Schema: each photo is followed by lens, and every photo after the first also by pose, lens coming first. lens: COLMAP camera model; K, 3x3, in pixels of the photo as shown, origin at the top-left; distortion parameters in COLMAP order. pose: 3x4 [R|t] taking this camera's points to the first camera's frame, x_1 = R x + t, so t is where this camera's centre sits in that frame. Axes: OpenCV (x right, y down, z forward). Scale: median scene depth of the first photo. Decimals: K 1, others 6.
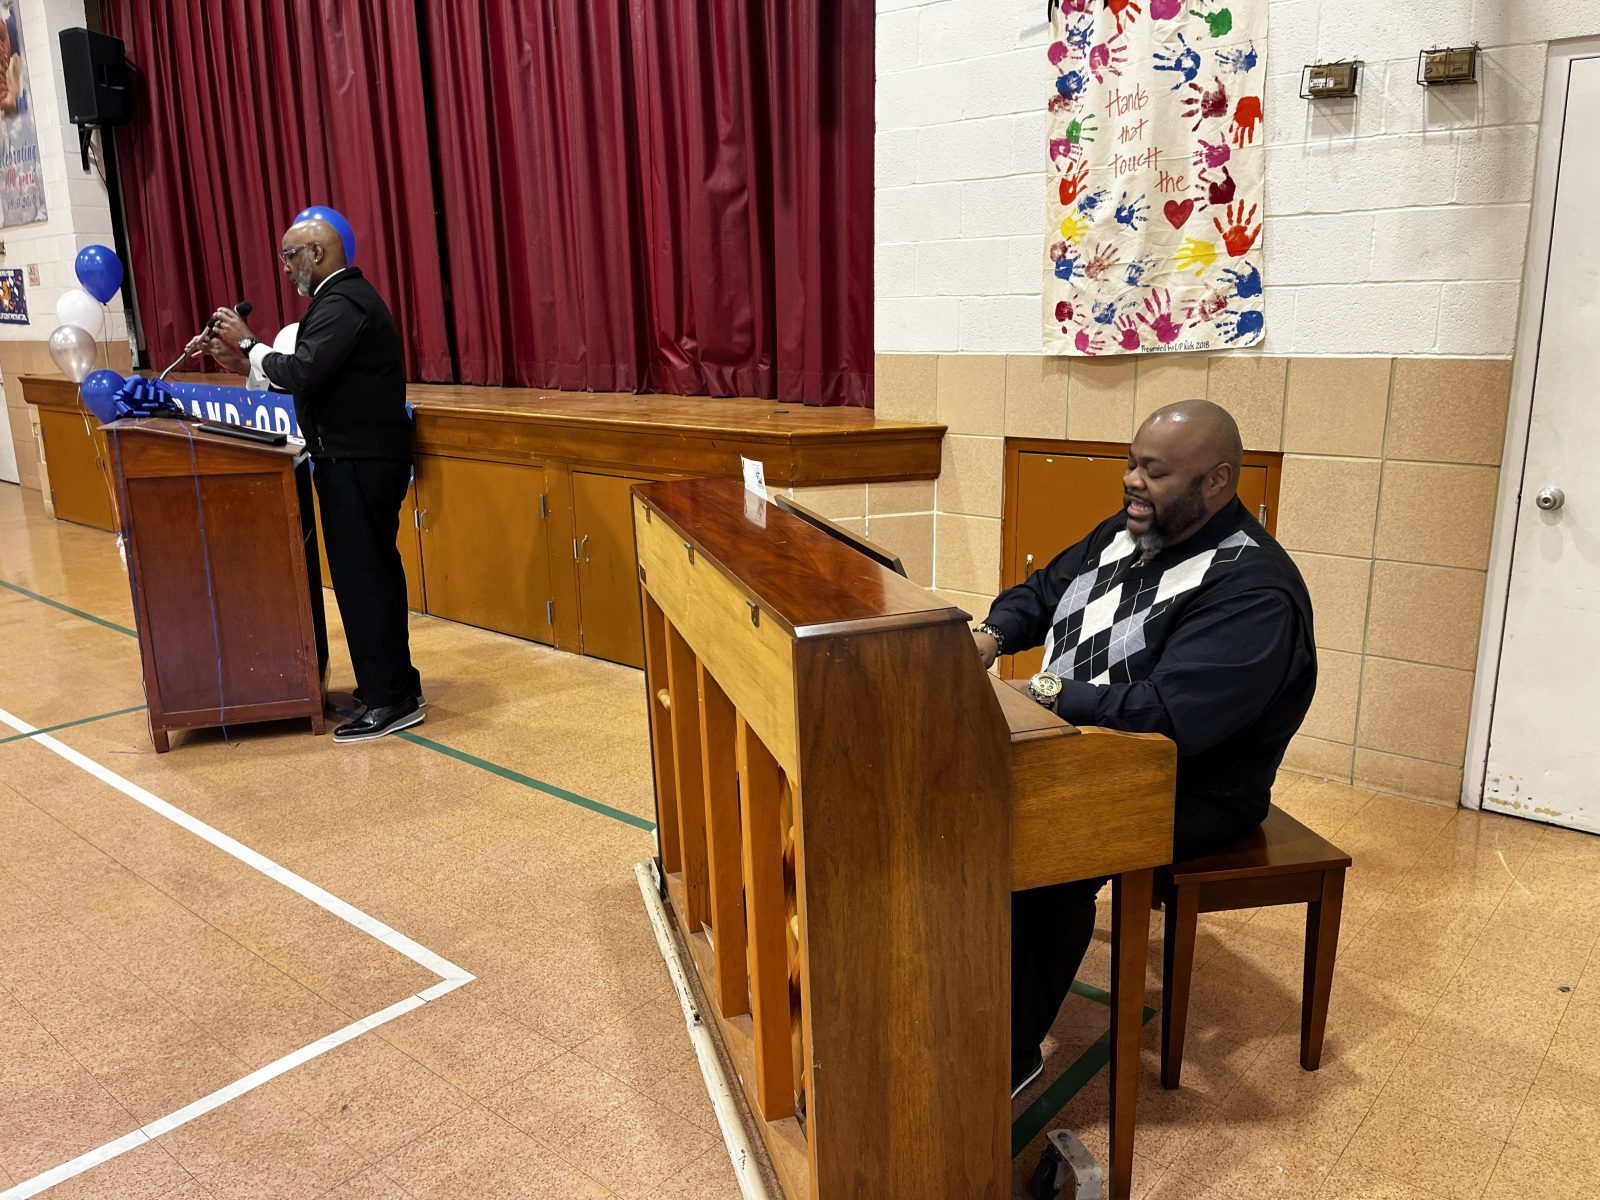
lens RADIAL K [[1180.3, 0, 804.1], [0, 1180.3, 605.6], [0, 0, 1]] dist [0.056928, -0.070394]
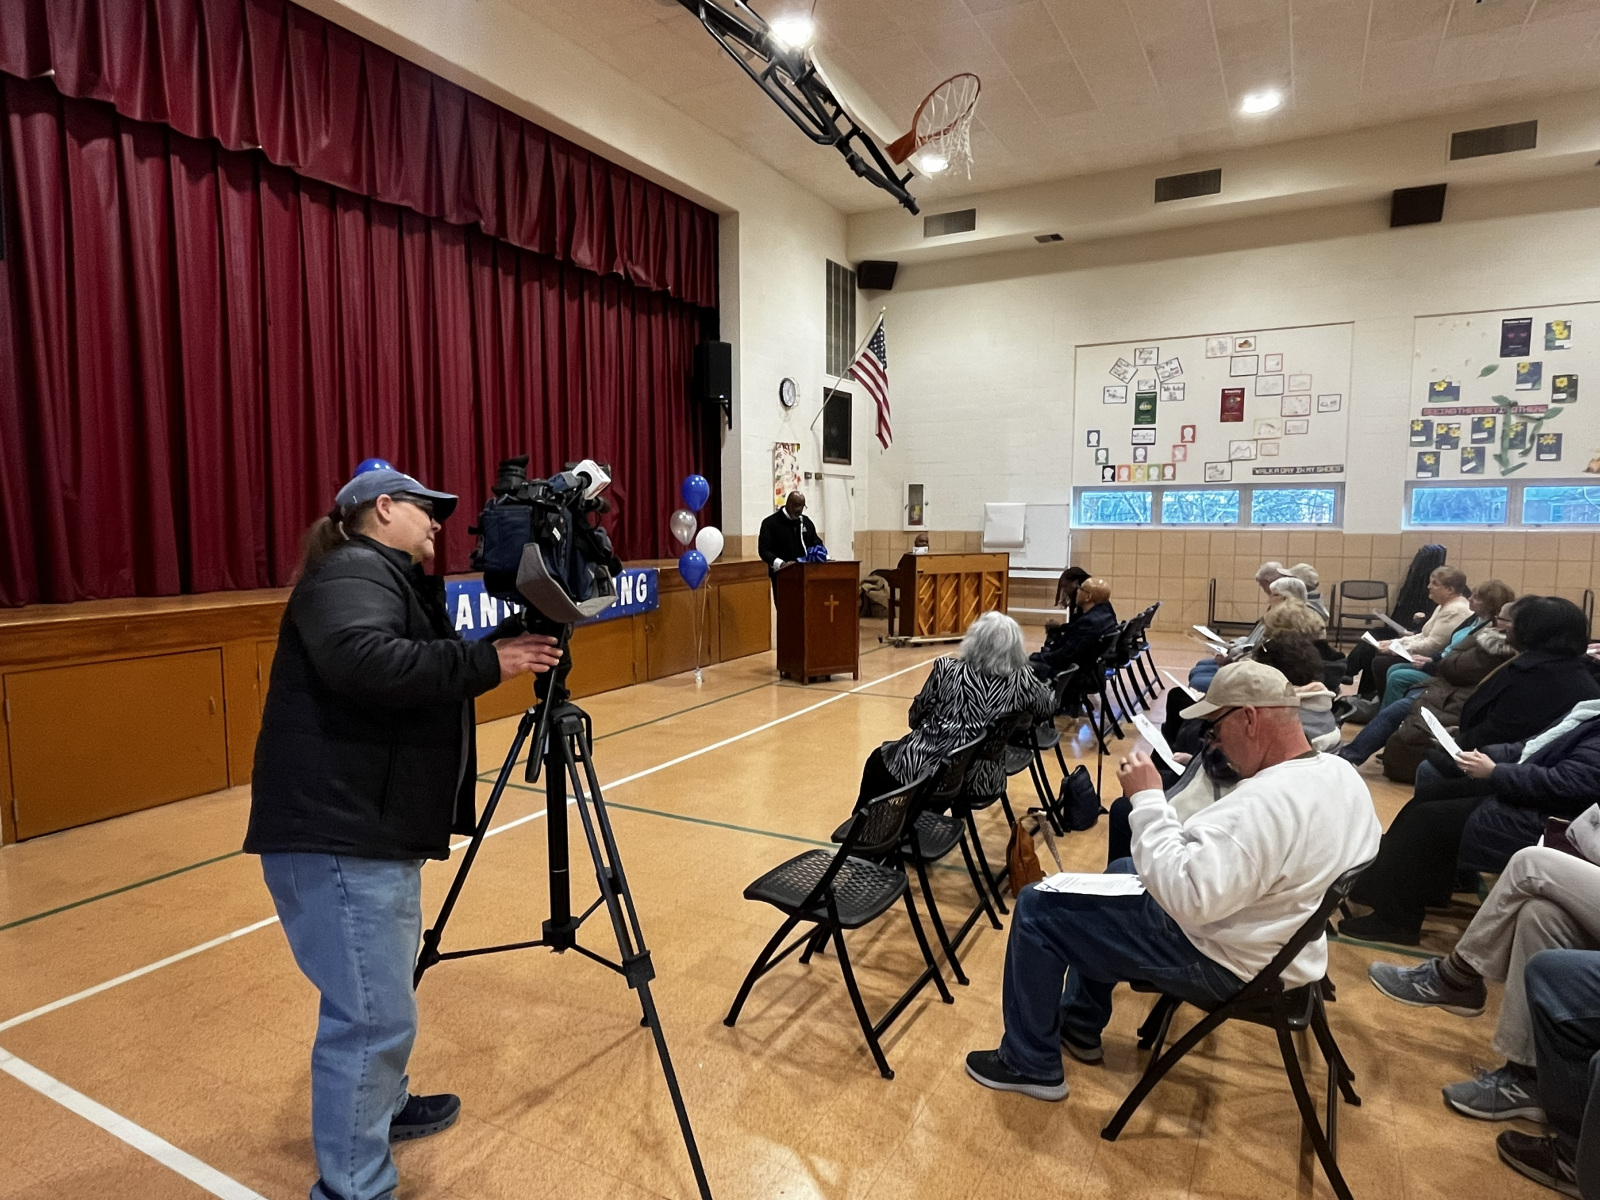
lens RADIAL K [[939.8, 0, 798.2], [0, 939.8, 600.8], [0, 0, 1]] dist [-0.003577, -0.001971]
pose [[-0.199965, -0.075047, 0.976925, -2.767292], [0.243224, 0.962051, 0.123689, -0.369870], [-0.949134, 0.262345, -0.174123, 1.555001]]
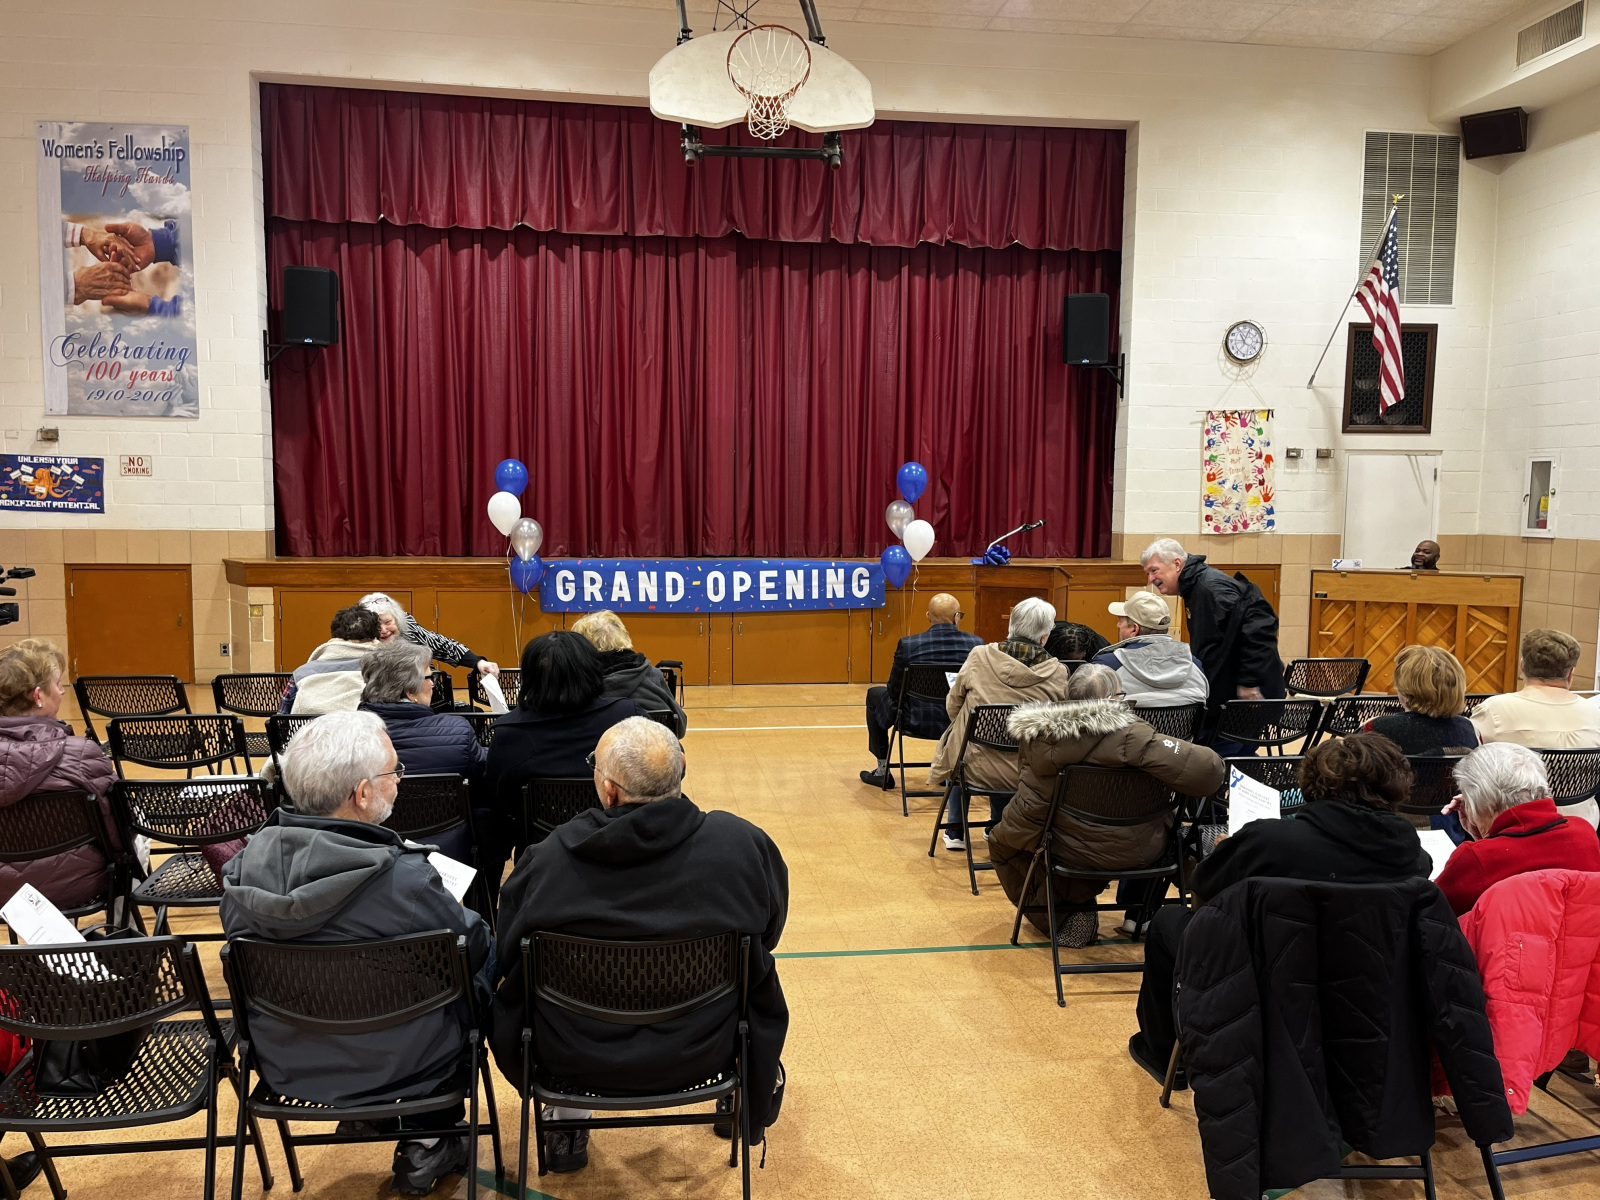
lens RADIAL K [[1180.3, 0, 777.5], [0, 1180.3, 604.6], [0, 0, 1]] dist [0.056928, -0.070394]
pose [[0.676751, -0.046465, 0.734744, -2.588543], [0.160151, 0.983398, -0.085320, 0.027888], [-0.718582, 0.175411, 0.672957, -0.117812]]
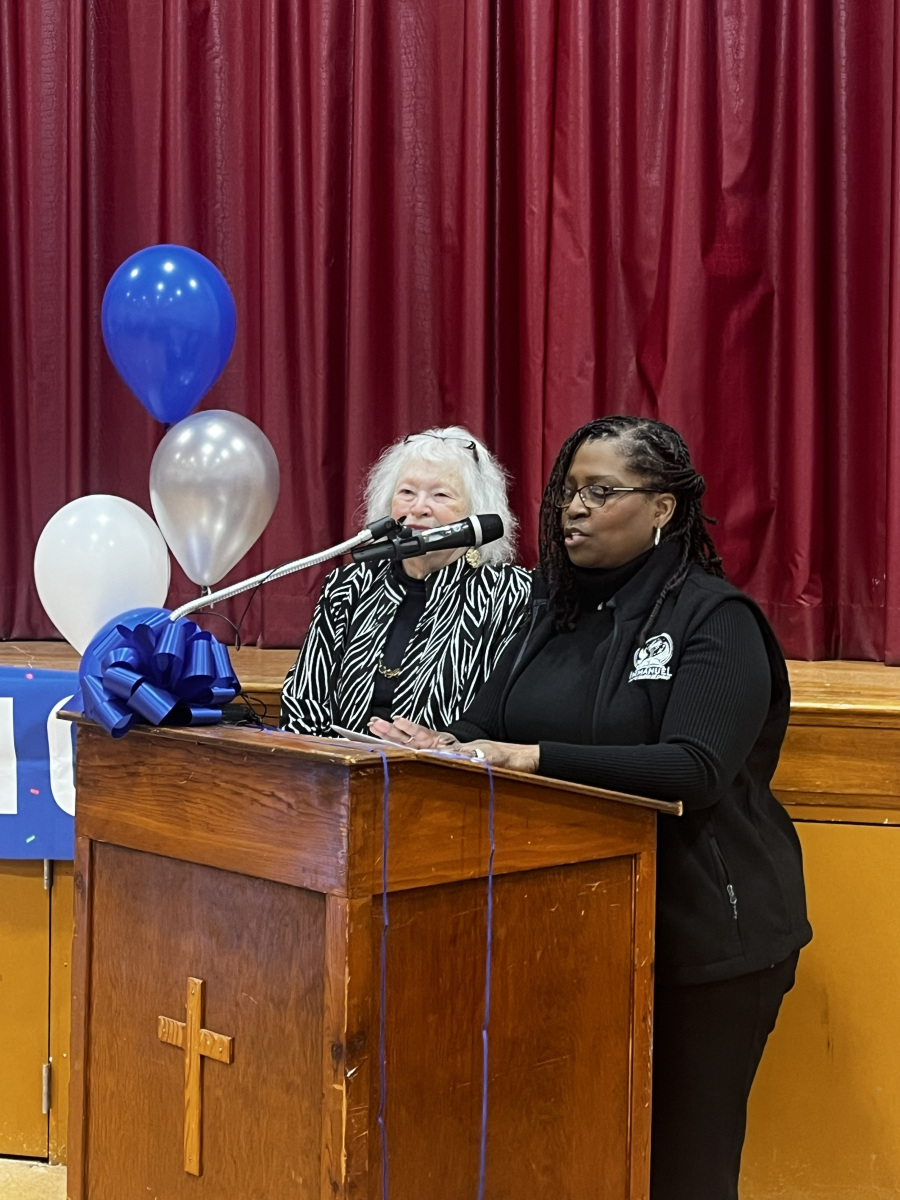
lens RADIAL K [[1953.4, 0, 466.6], [0, 1953.4, 572.9], [0, 0, 1]] dist [0.070308, 0.000000]
pose [[0.898027, 0.011062, 0.439802, -0.811434], [0.084098, 0.976933, -0.196290, -0.084048], [-0.431828, 0.213260, 0.876382, 0.454067]]
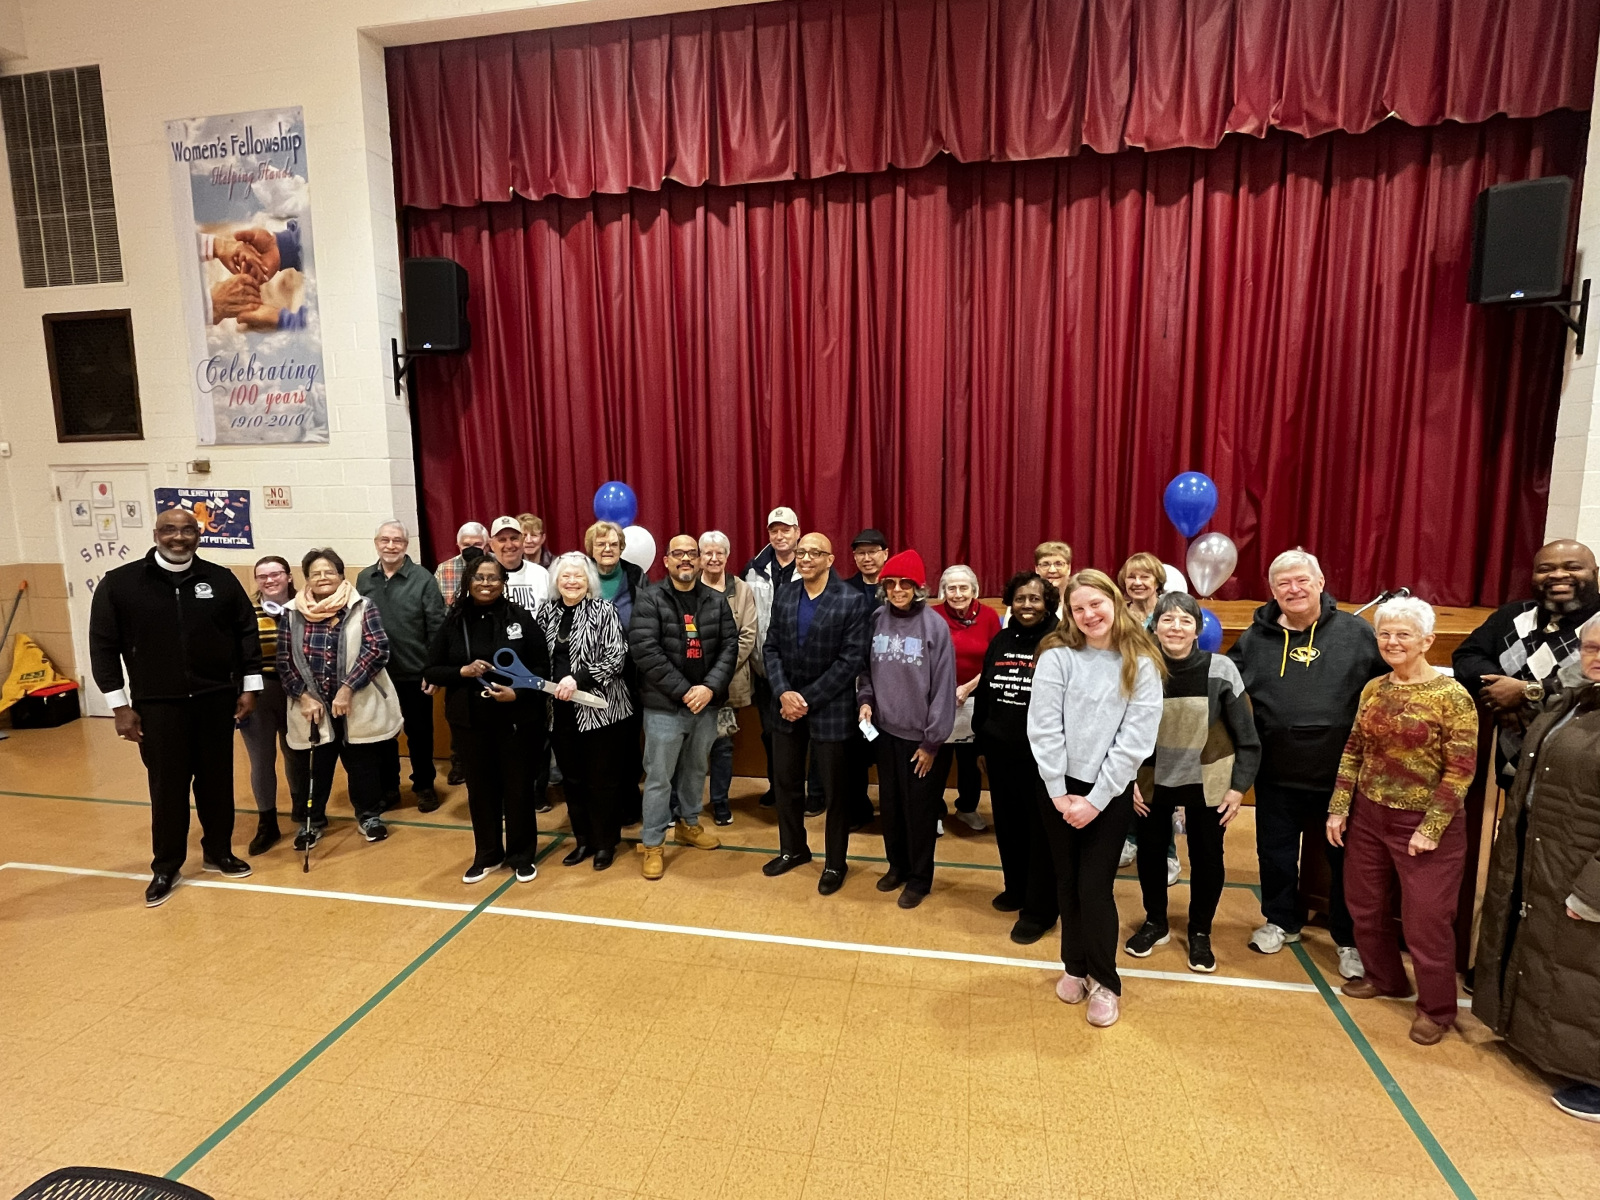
lens RADIAL K [[879.6, 0, 801.2], [0, 879.6, 616.8], [0, 0, 1]] dist [-0.006381, 0.004593]
pose [[0.880897, -0.064560, 0.468885, -1.549371], [0.113028, 0.990686, -0.075939, -0.217430], [-0.459615, 0.119891, 0.879989, 0.553776]]
